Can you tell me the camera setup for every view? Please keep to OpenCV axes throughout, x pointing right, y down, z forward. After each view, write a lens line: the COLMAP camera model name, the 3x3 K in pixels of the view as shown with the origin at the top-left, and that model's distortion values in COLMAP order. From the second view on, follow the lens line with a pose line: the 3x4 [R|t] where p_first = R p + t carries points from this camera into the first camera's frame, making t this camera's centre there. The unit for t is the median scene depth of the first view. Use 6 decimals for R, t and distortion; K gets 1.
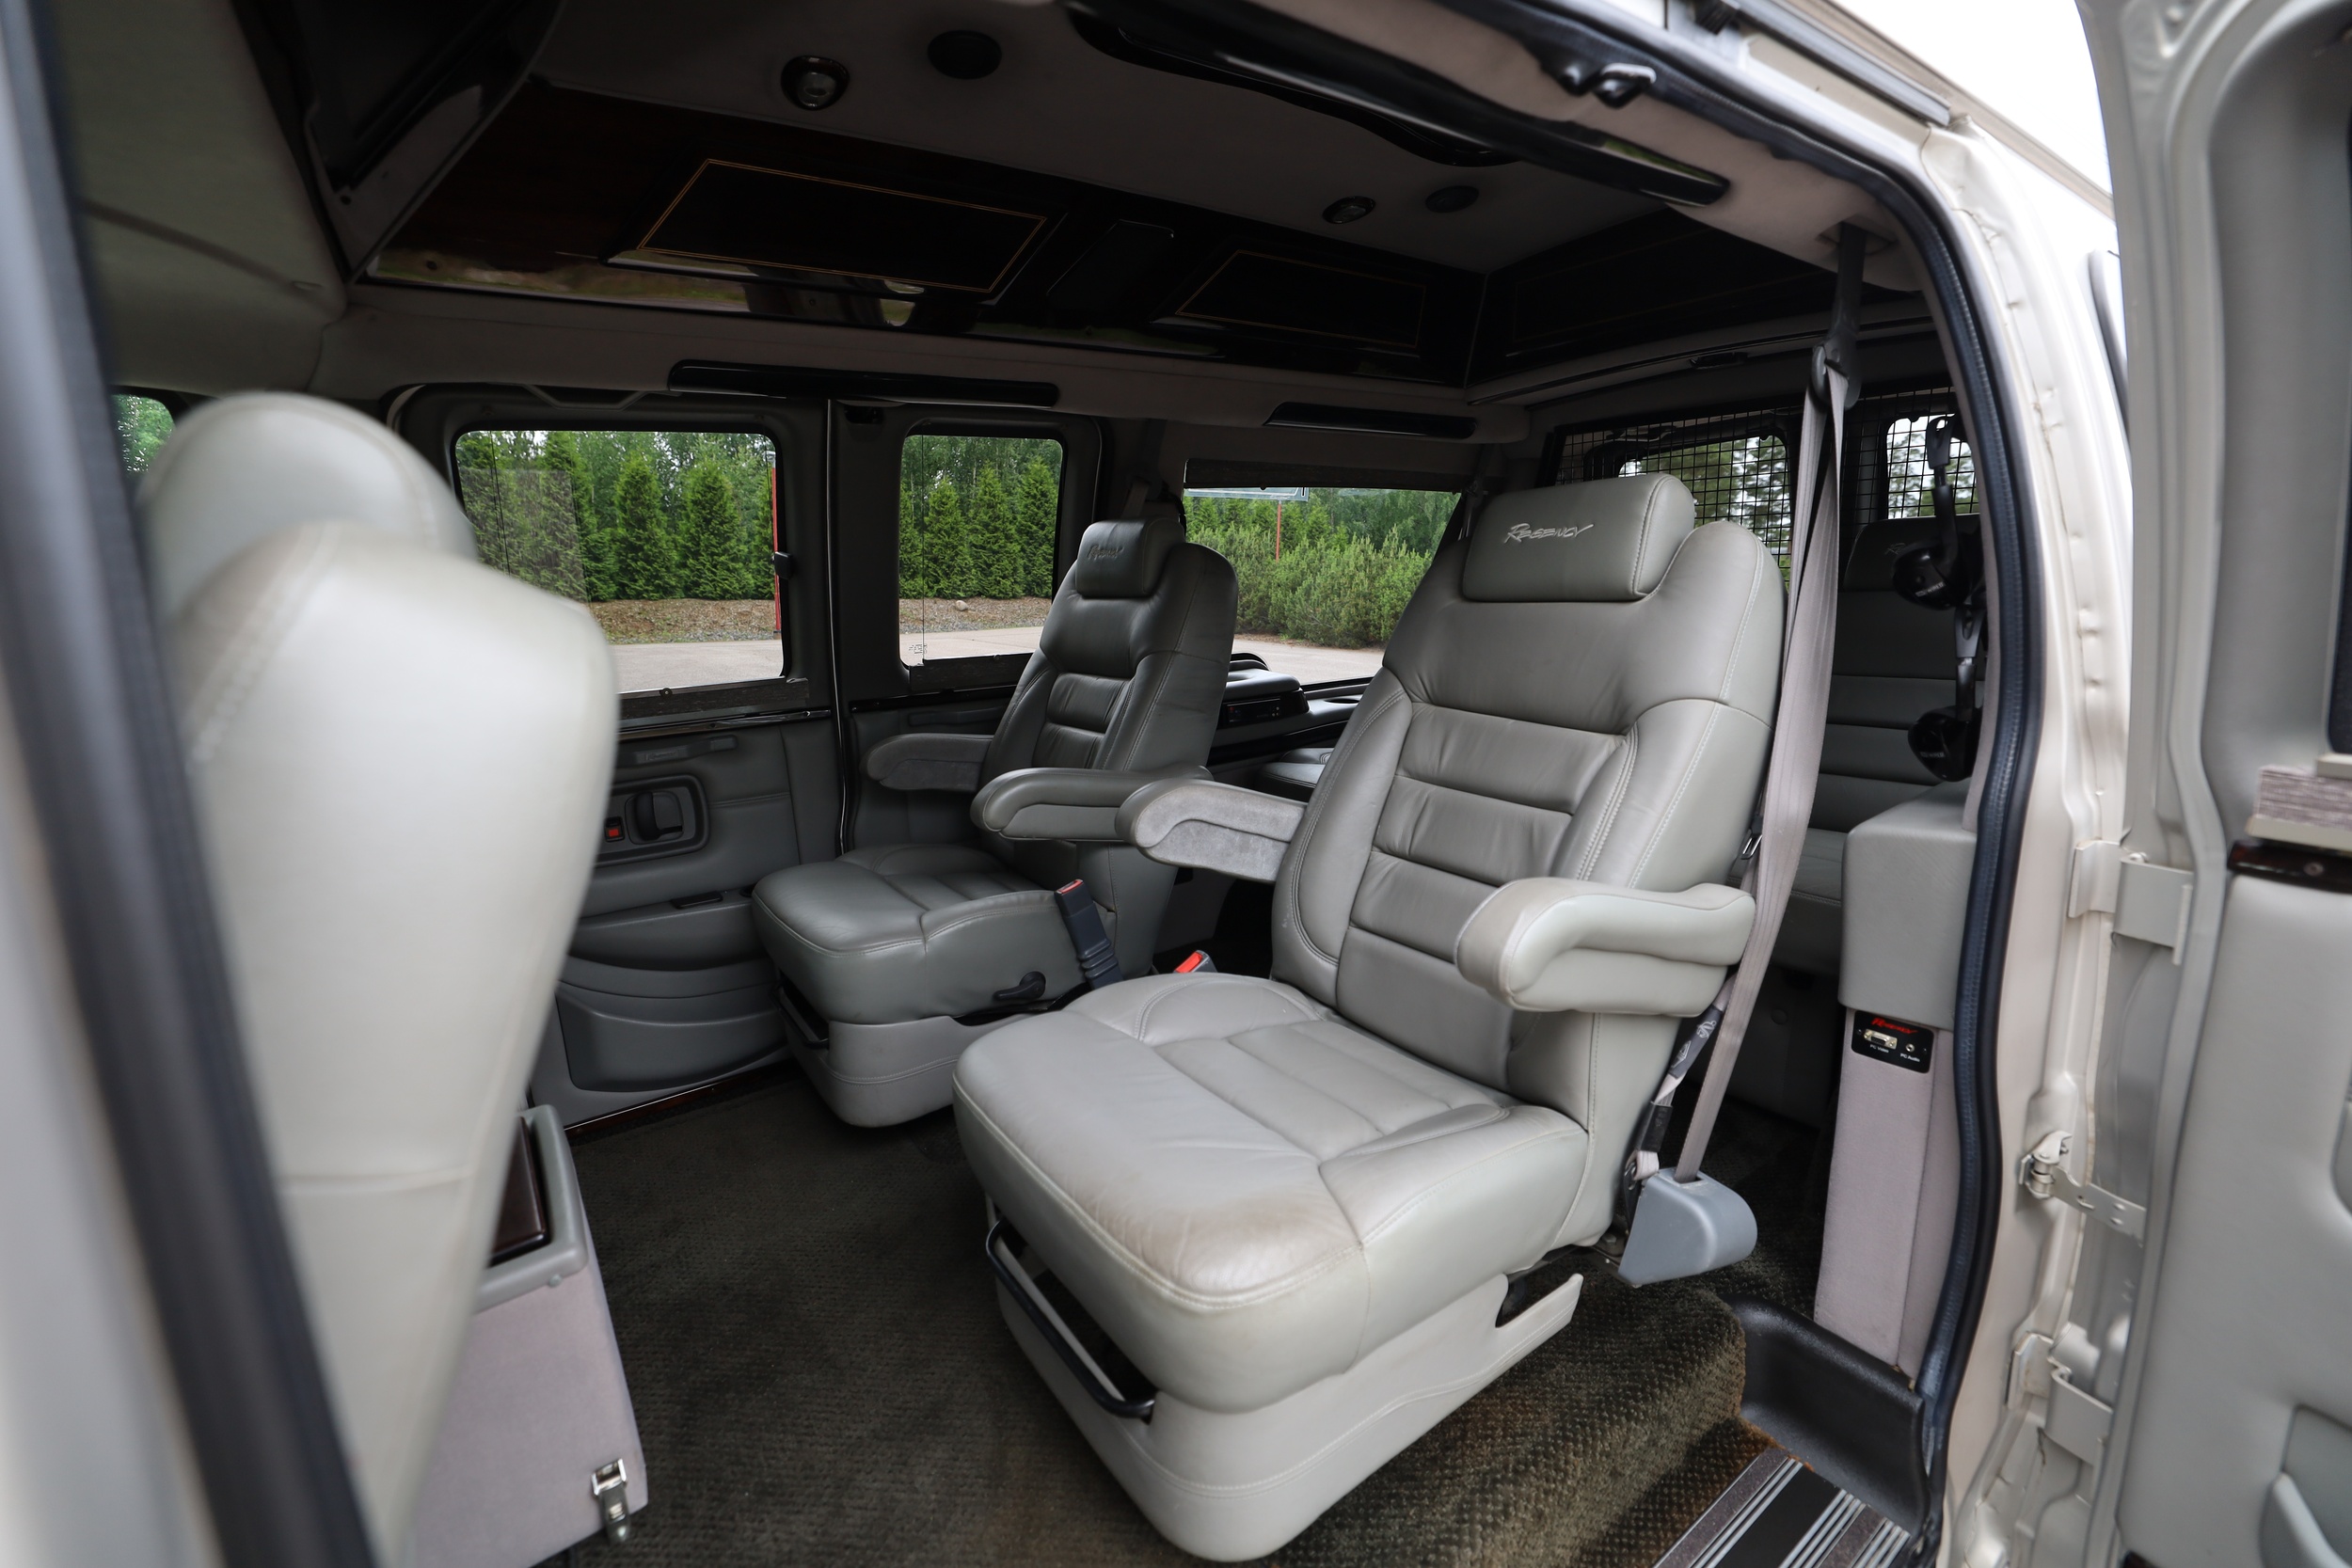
lens RADIAL K [[1010.0, 0, 1176.0], [0, 1010.0, 784.0], [0, 0, 1]] dist [-0.014574, 0.000252]
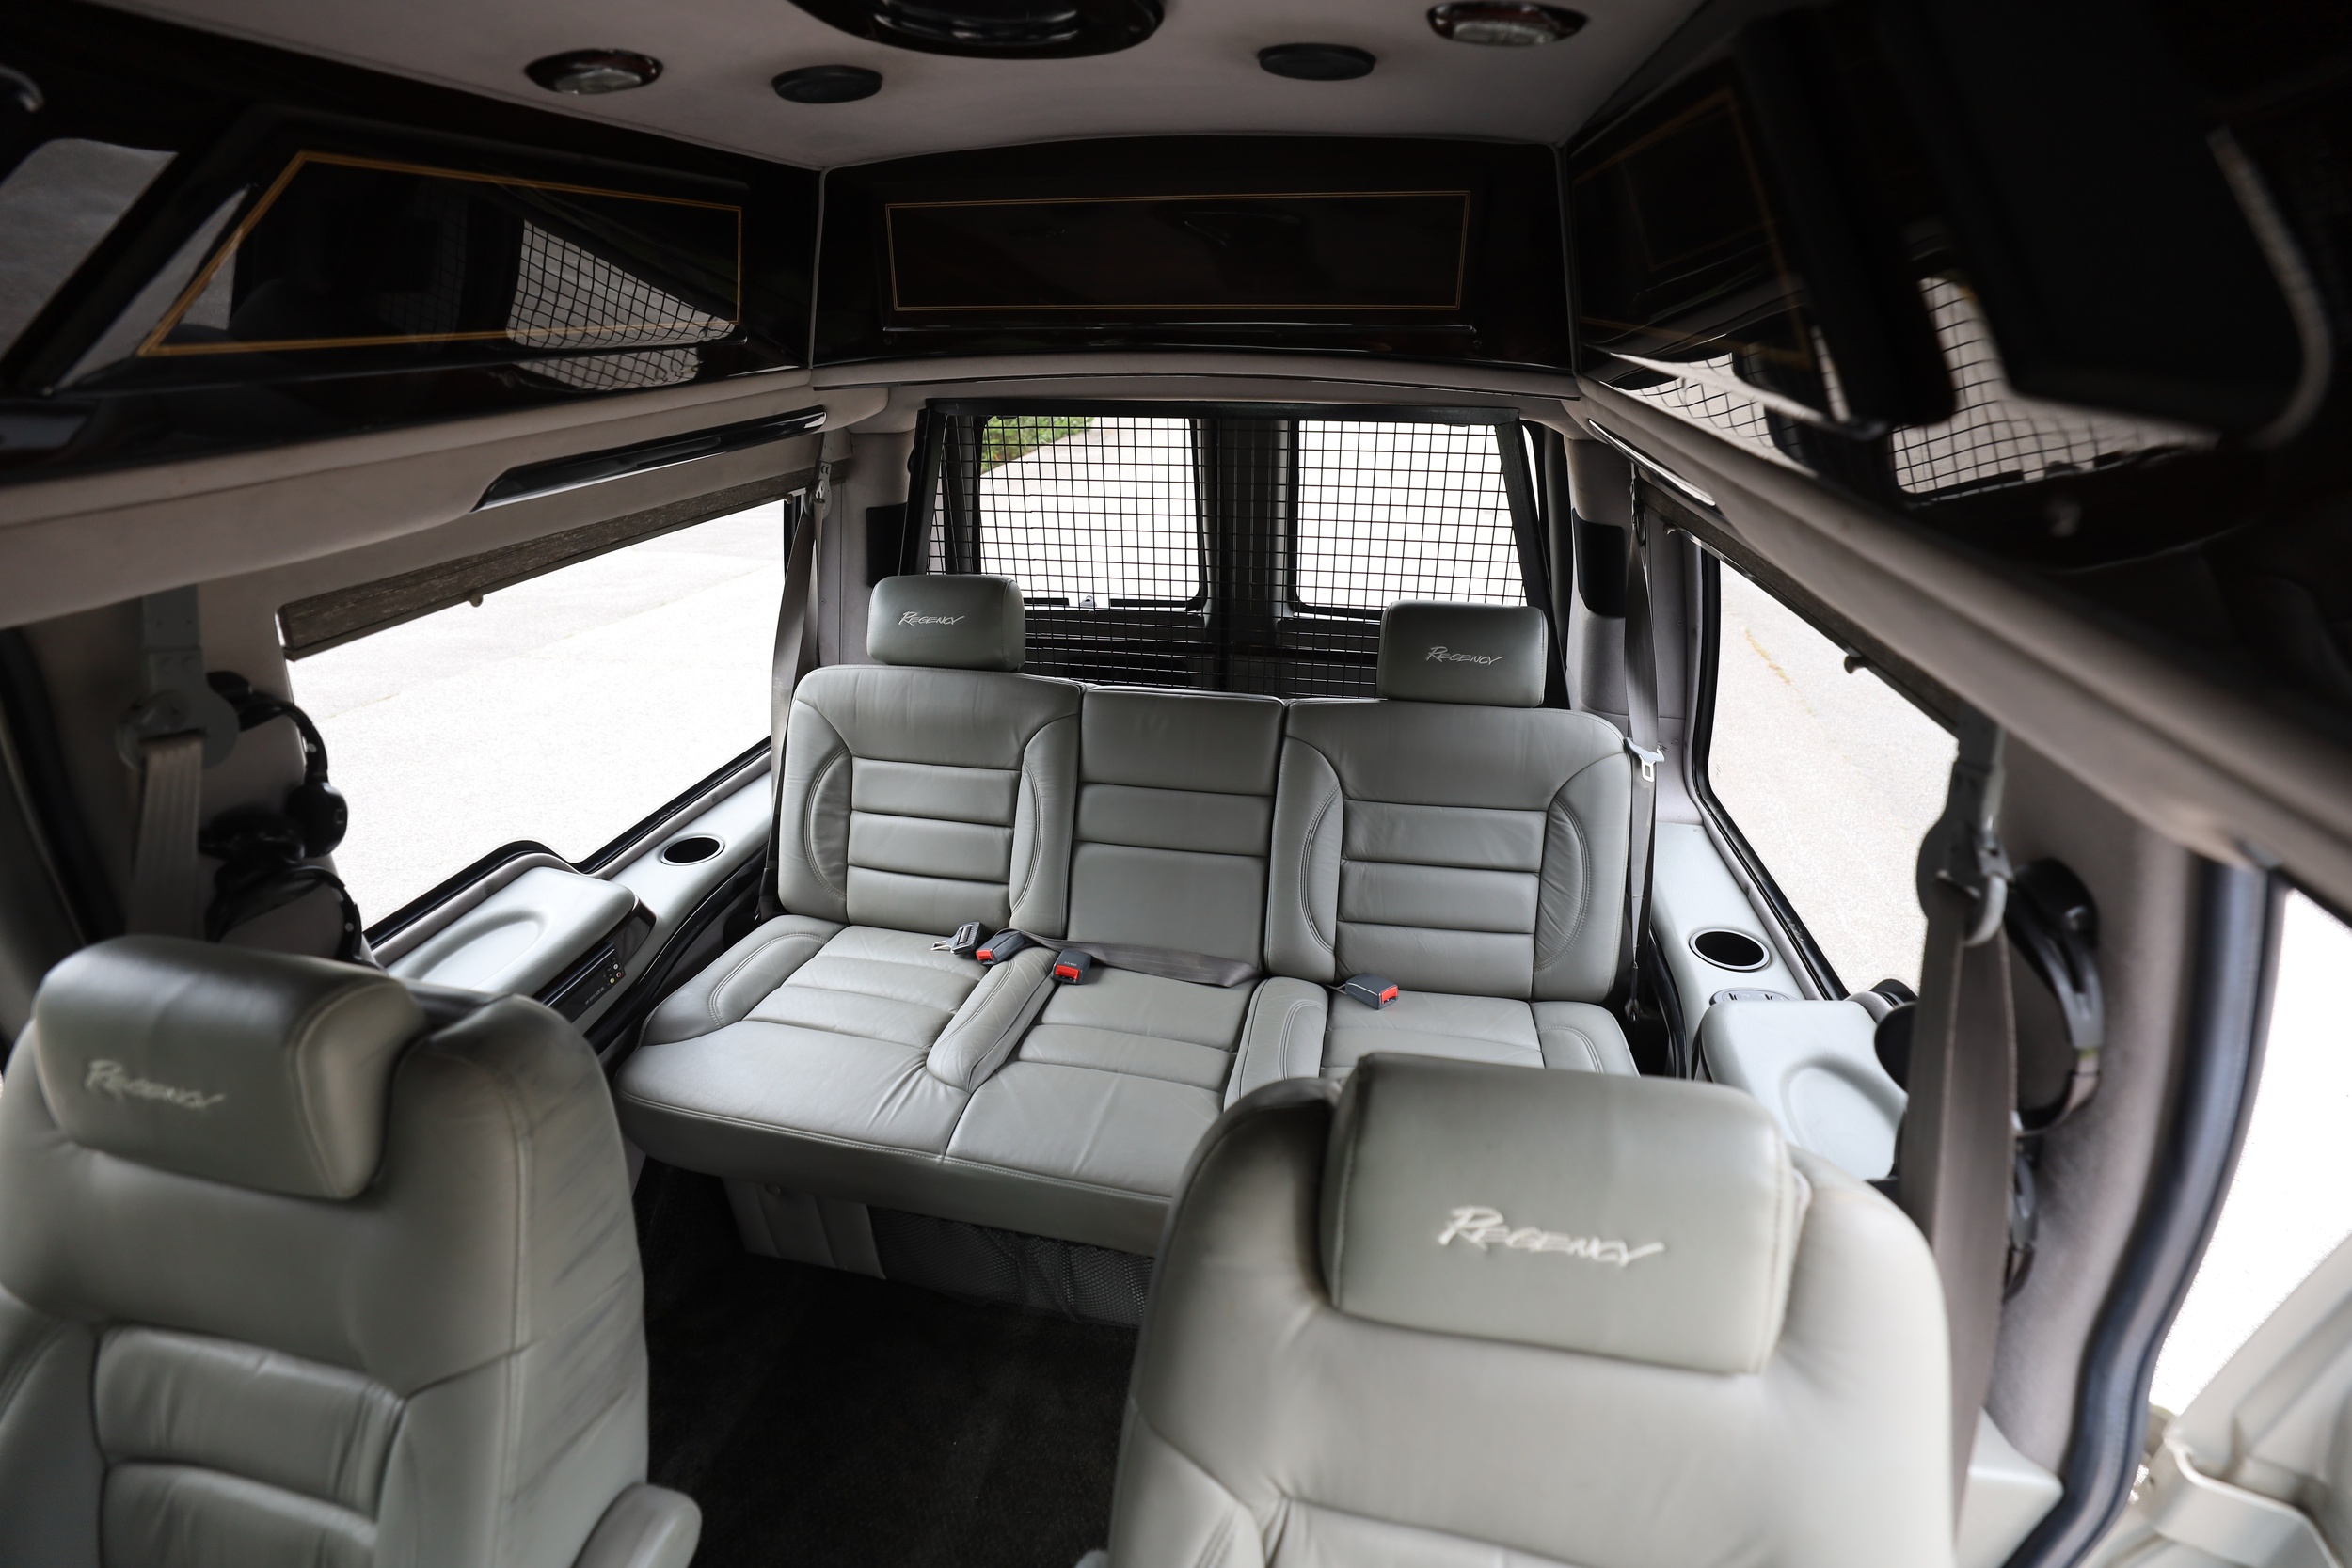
lens RADIAL K [[1010.0, 0, 1176.0], [0, 1010.0, 784.0], [0, 0, 1]] dist [-0.014574, 0.000252]
pose [[0.731752, -0.277186, 0.622661, 0.007124], [0.126761, 0.952976, 0.275261, -0.371002], [-0.669680, -0.122493, 0.732478, 0.494572]]
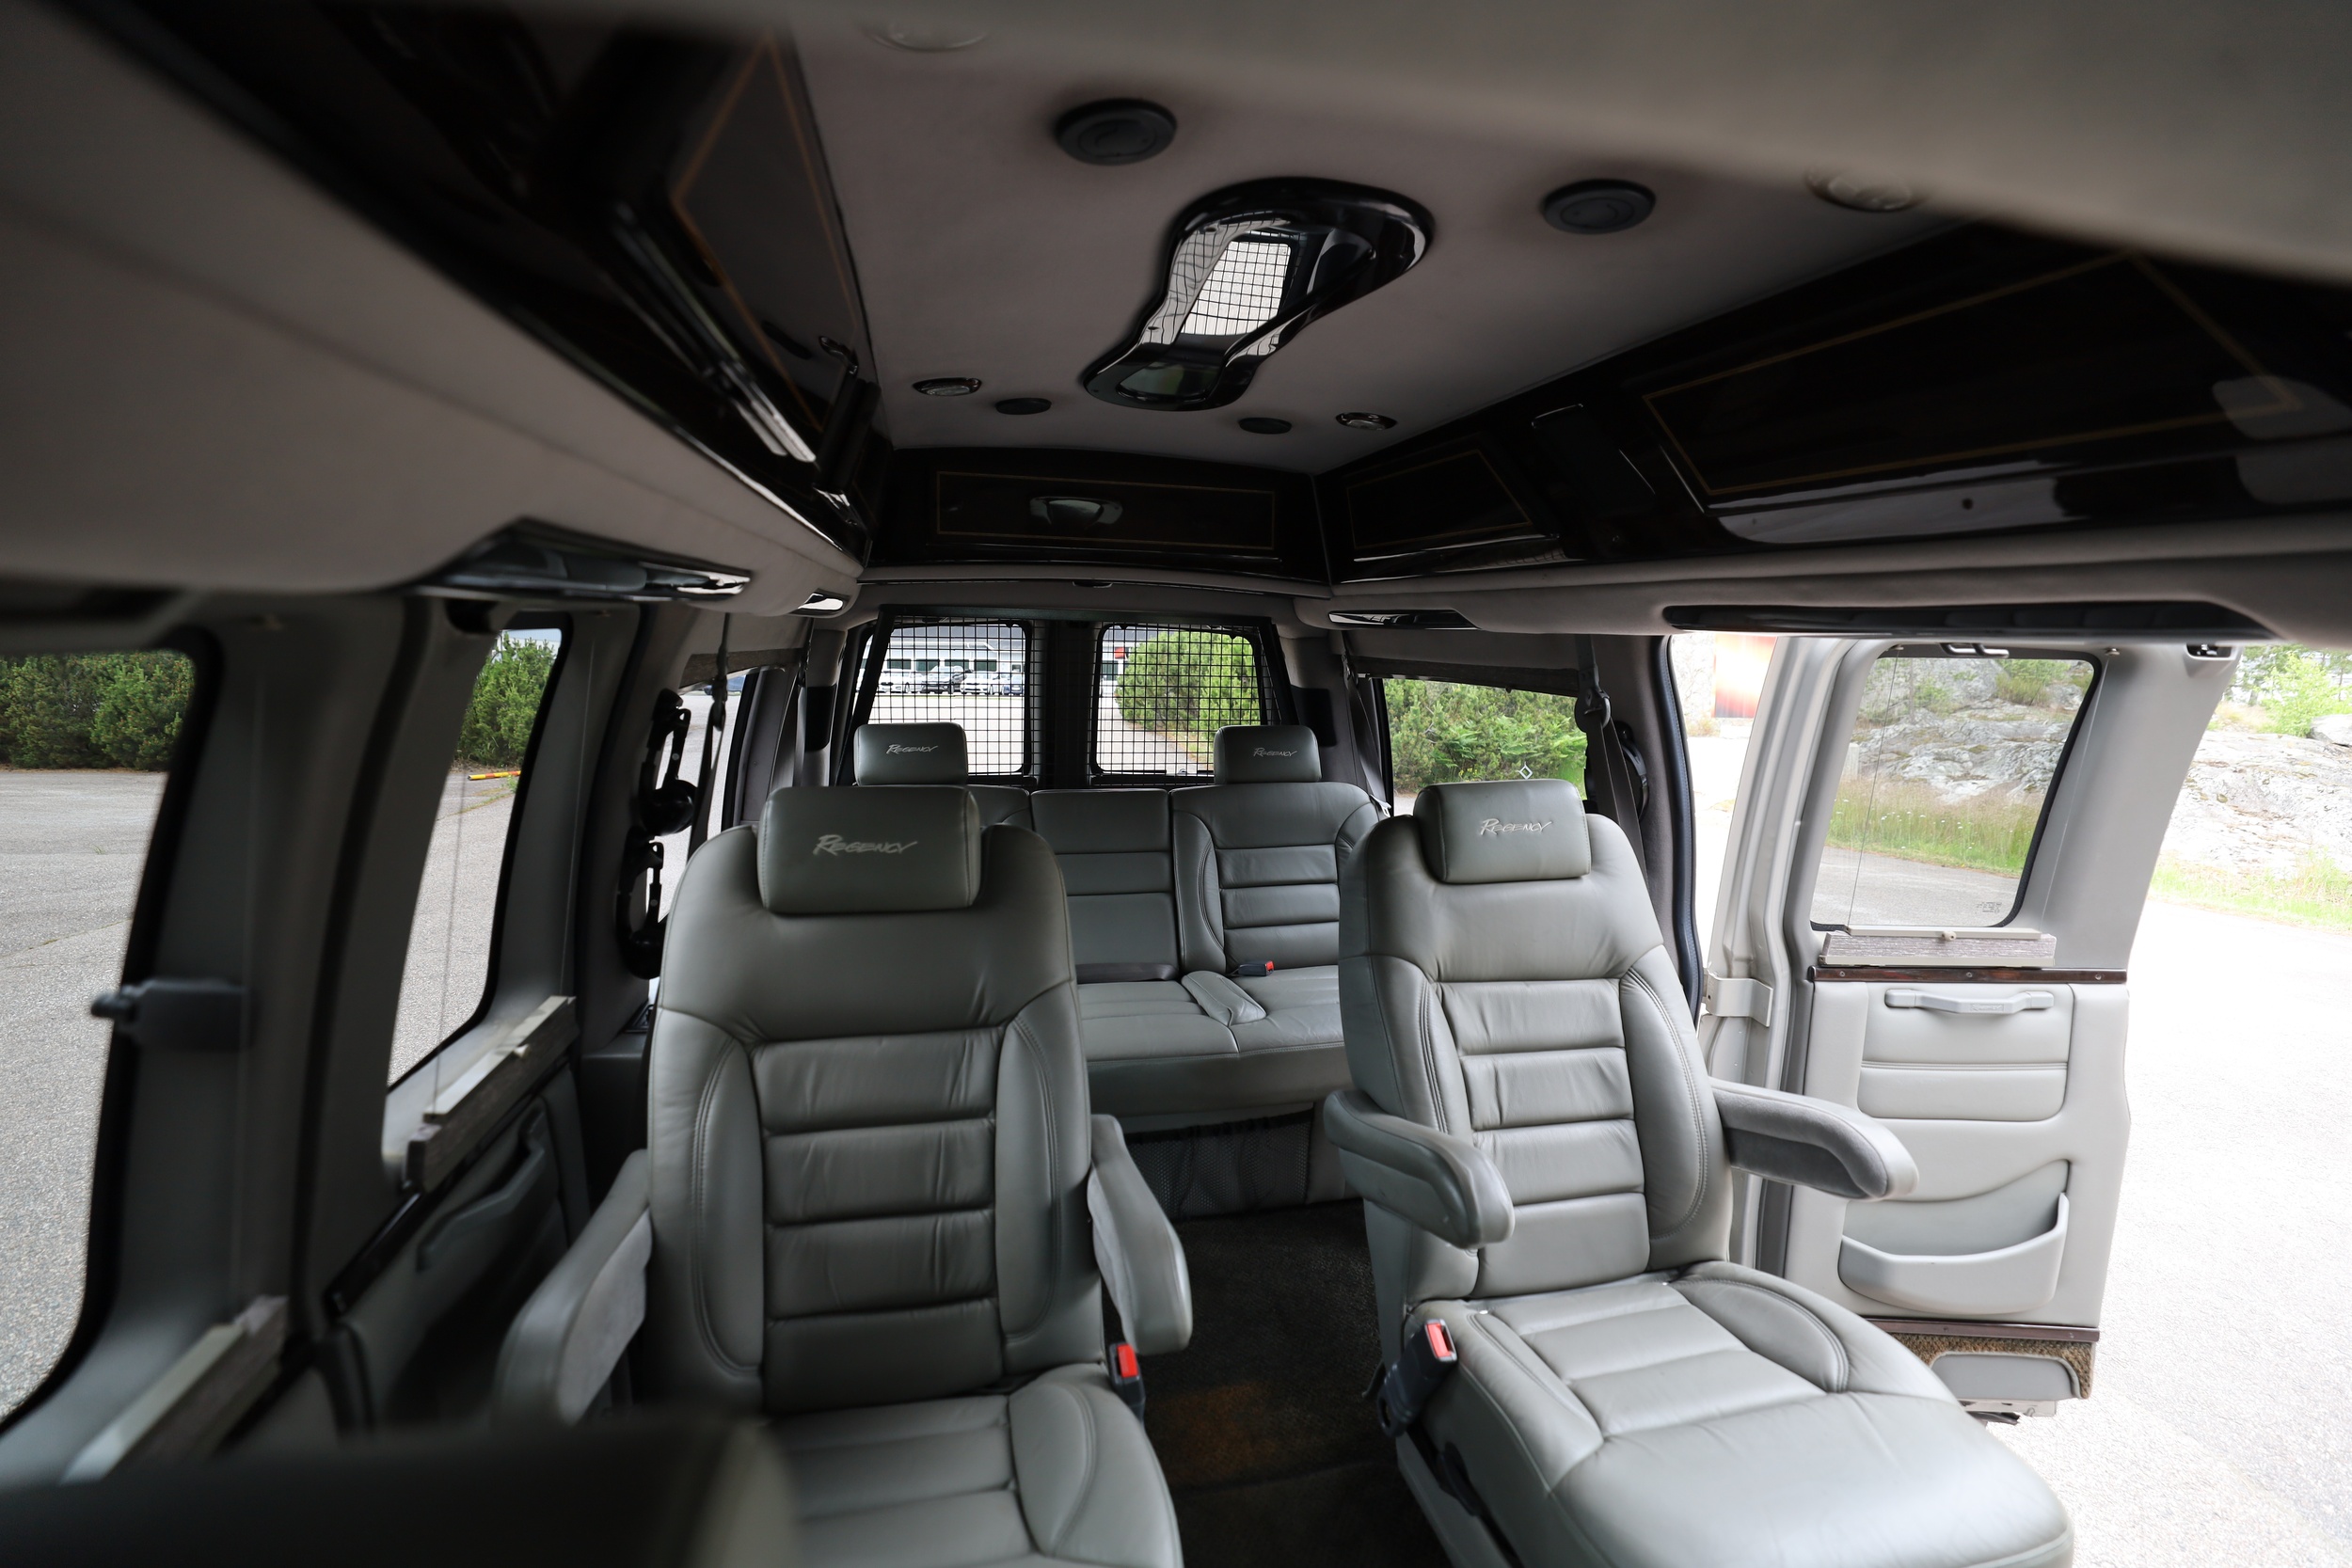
lens RADIAL K [[1010.0, 0, 1176.0], [0, 1010.0, 784.0], [0, 0, 1]] dist [-0.014574, 0.000252]
pose [[0.378571, -0.102021, 0.919933, -0.562224], [0.148864, 0.987679, 0.048274, -0.258853], [-0.913523, 0.118670, 0.389093, 0.553953]]
